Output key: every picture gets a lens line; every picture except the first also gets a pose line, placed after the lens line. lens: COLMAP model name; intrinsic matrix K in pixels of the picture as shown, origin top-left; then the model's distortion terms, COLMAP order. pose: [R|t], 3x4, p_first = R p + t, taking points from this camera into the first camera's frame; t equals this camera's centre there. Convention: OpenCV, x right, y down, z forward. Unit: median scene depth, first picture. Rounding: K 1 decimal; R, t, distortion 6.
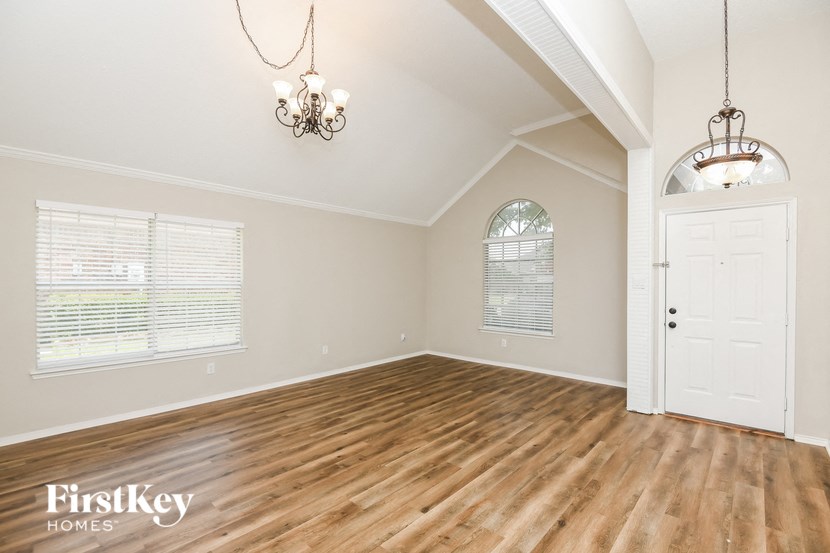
lens RADIAL K [[381.5, 0, 418.5], [0, 381.5, 277.7], [0, 0, 1]] dist [0.005256, -0.005972]
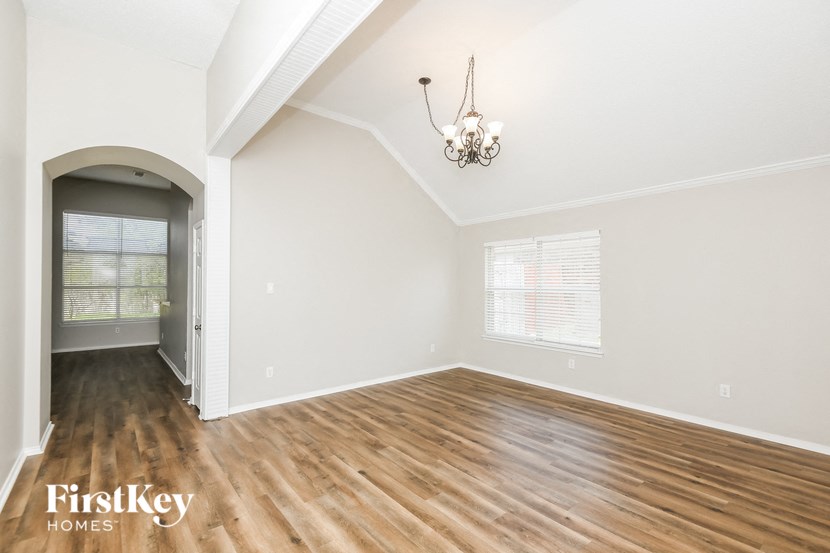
lens RADIAL K [[381.5, 0, 418.7], [0, 381.5, 281.0], [0, 0, 1]] dist [0.005256, -0.005972]
pose [[-0.163346, -0.011693, -0.986500, 0.761916], [0.001914, 0.999924, -0.012169, 0.006746], [0.986567, -0.003876, -0.163311, 0.875917]]
